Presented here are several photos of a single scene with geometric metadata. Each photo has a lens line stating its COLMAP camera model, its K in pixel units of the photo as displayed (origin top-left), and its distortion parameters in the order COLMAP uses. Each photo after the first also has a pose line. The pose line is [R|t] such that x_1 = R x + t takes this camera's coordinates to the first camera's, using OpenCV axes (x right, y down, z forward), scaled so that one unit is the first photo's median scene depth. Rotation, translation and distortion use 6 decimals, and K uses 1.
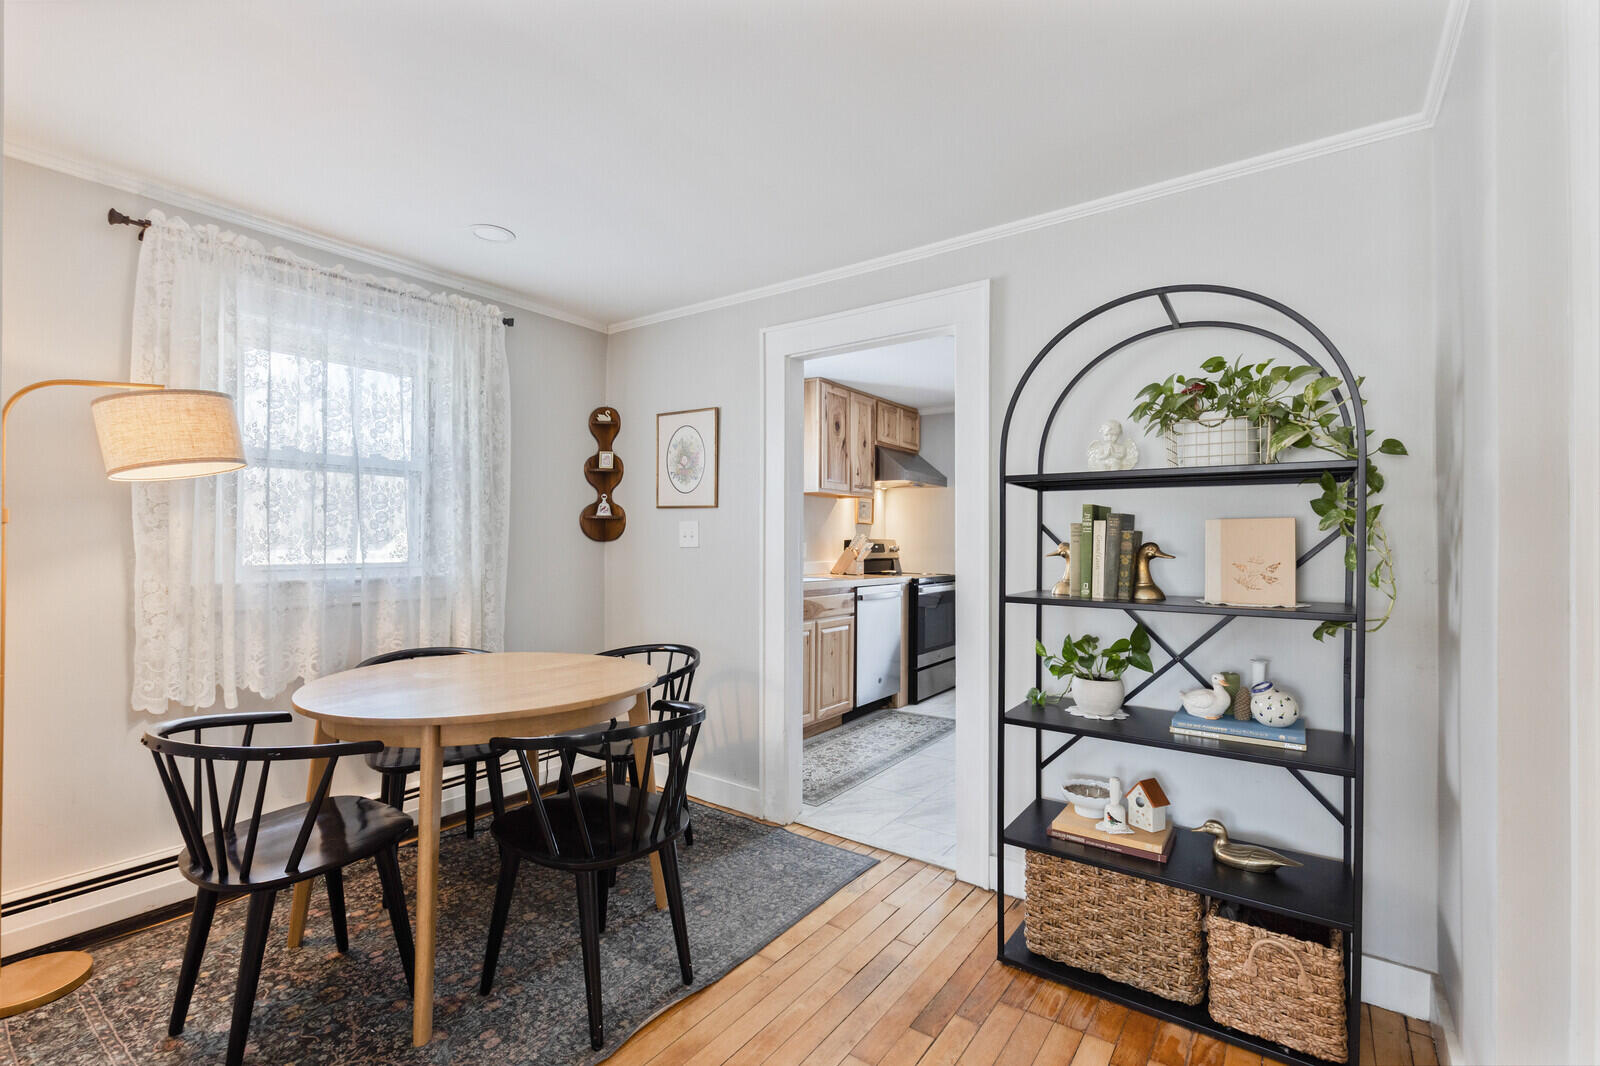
lens RADIAL K [[709.4, 0, 787.0], [0, 709.4, 537.1], [0, 0, 1]] dist [0.000579, -0.001086]
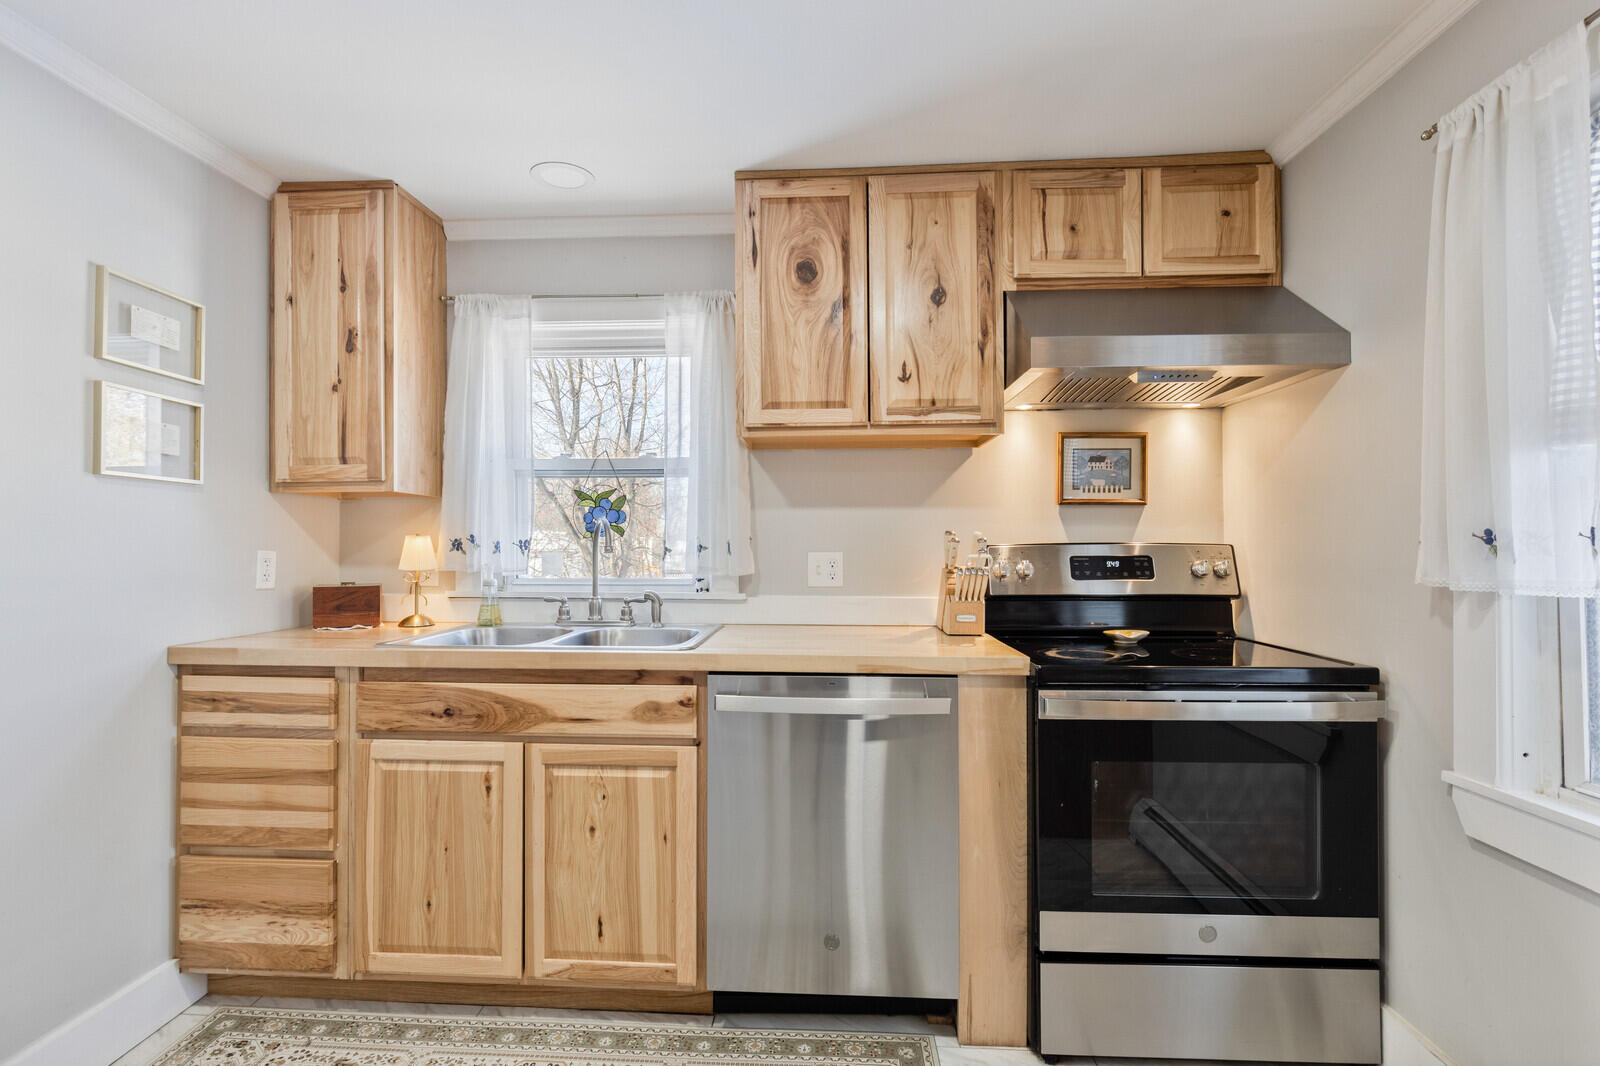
lens RADIAL K [[709.4, 0, 787.3], [0, 709.4, 535.1], [0, 0, 1]] dist [0.000579, -0.001086]
pose [[0.545263, -0.015103, -0.838129, 0.832638], [0.011754, 0.999877, -0.010370, 0.001175], [0.838183, -0.004197, 0.545374, 1.554912]]
